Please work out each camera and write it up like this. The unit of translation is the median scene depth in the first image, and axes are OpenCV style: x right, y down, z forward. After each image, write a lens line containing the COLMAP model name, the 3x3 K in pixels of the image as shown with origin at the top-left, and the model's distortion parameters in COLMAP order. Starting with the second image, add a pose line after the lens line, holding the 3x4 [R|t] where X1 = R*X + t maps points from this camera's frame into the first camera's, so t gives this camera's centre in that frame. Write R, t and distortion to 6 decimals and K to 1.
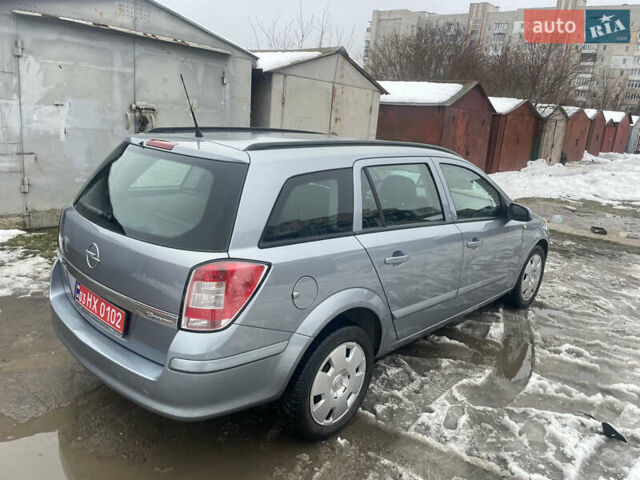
lens RADIAL K [[477.6, 0, 322.3], [0, 477.6, 248.8], [0, 0, 1]] dist [0.081741, -0.114508]
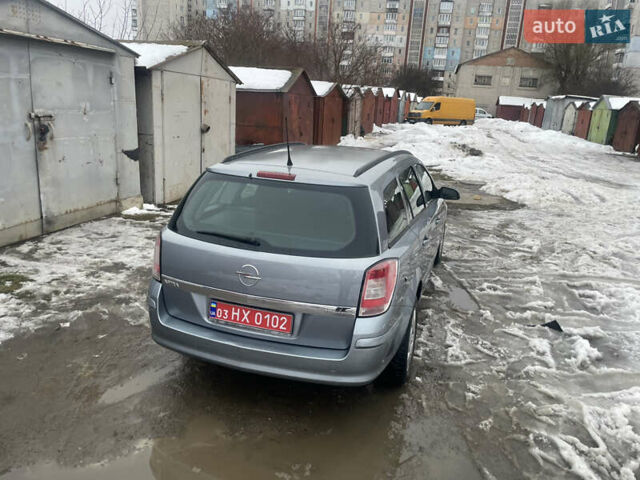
lens RADIAL K [[479.1, 0, 320.0], [0, 479.1, 240.0], [0, 0, 1]] dist [0.078967, -0.110118]
pose [[0.908661, -0.142443, 0.392485, -0.291259], [0.129234, 0.989796, 0.060027, -0.045525], [-0.397031, -0.003822, 0.917797, -0.058189]]
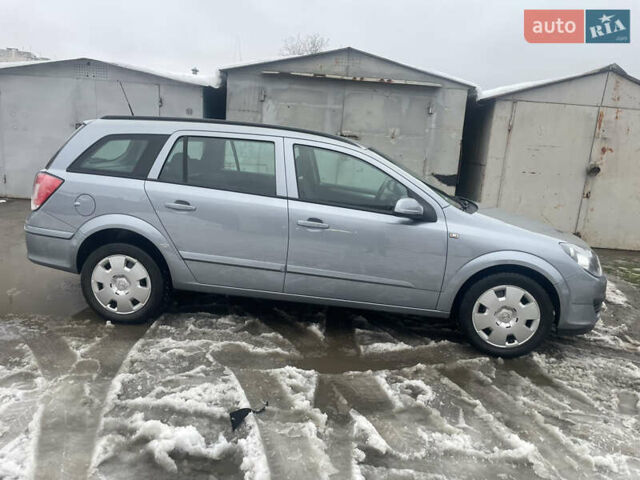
lens RADIAL K [[479.1, 0, 320.0], [0, 479.1, 240.0], [0, 0, 1]] dist [0.078967, -0.110118]
pose [[0.604290, 0.126683, -0.786629, 0.622145], [-0.235633, 0.971532, -0.024552, 0.022500], [0.761125, 0.200192, 0.616937, 0.230670]]
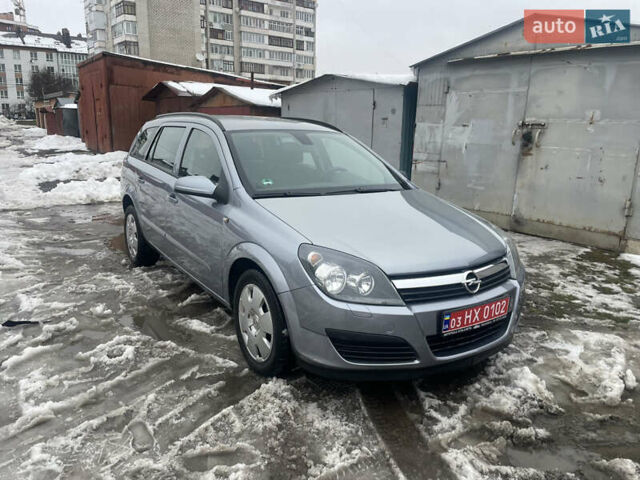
lens RADIAL K [[479.1, 0, 320.0], [0, 479.1, 240.0], [0, 0, 1]] dist [0.078967, -0.110118]
pose [[-0.219900, 0.139236, -0.965535, 0.744649], [-0.305030, 0.930319, 0.203628, -0.141693], [0.926607, 0.339294, -0.162106, 0.857629]]
